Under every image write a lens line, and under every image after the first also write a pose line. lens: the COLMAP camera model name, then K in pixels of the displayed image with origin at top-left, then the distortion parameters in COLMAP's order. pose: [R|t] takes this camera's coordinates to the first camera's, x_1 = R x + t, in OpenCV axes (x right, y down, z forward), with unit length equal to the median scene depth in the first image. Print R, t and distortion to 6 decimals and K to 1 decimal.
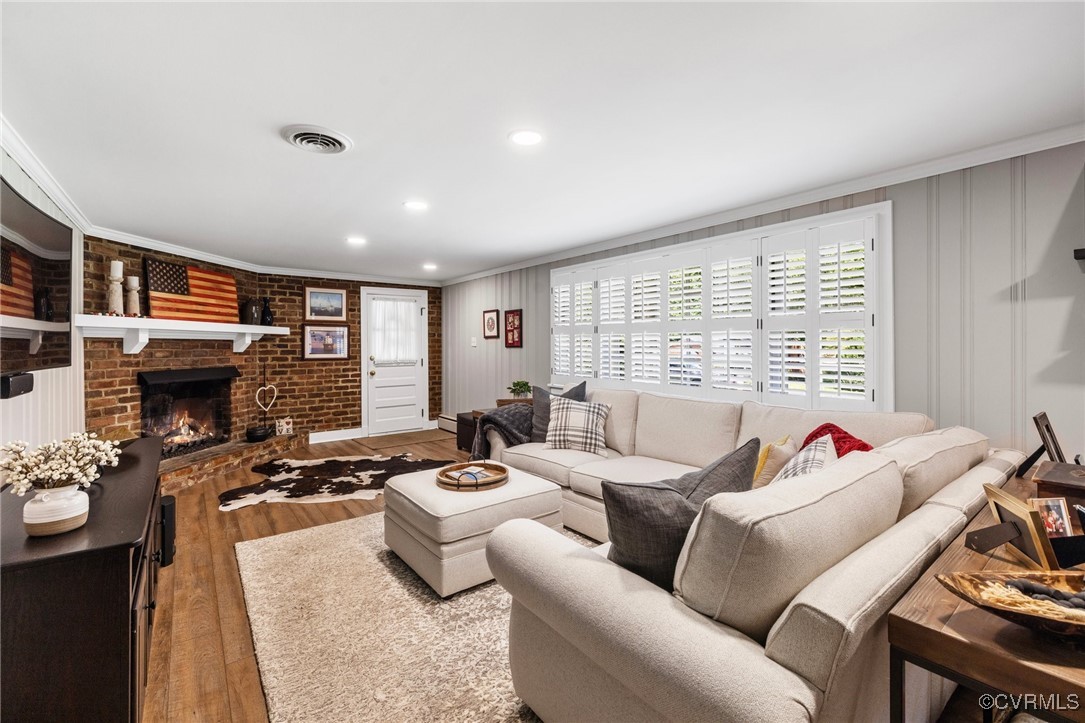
lens RADIAL K [[464.0, 0, 540.7], [0, 464.0, 324.7], [0, 0, 1]] dist [-0.001837, -0.000307]
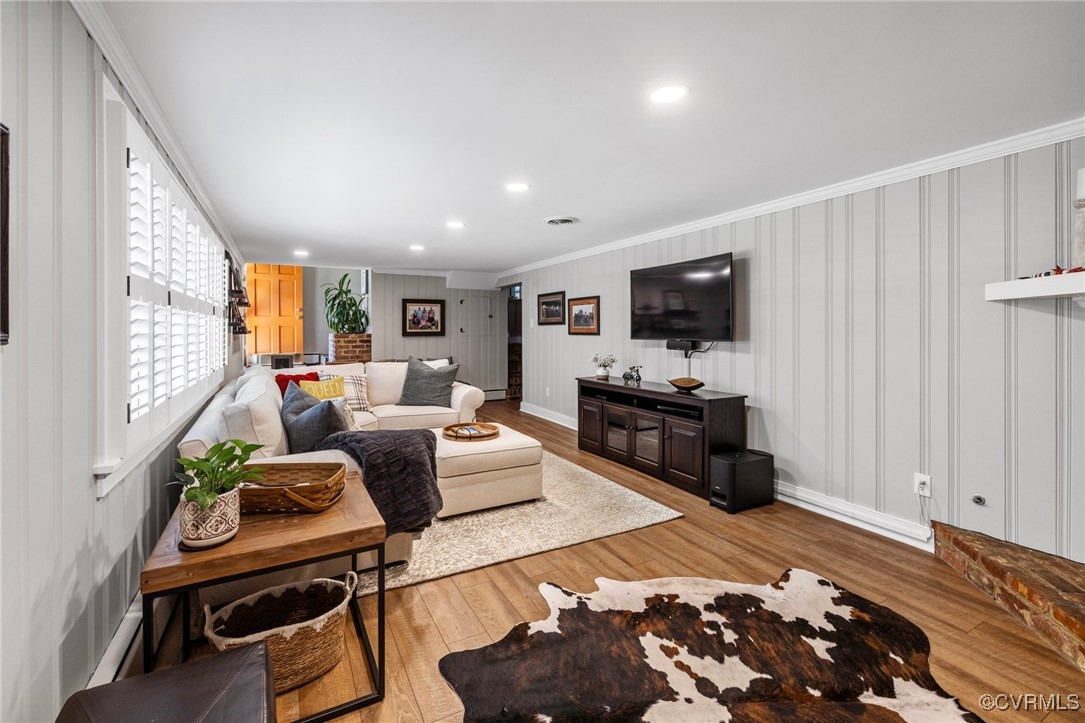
lens RADIAL K [[464.0, 0, 540.7], [0, 464.0, 324.7], [0, 0, 1]] dist [-0.001837, -0.000307]
pose [[-0.990267, 0.010828, 0.138760, -0.423612], [0.005354, 0.999195, -0.039766, 0.066977], [-0.139079, -0.038636, -0.989527, 1.845551]]
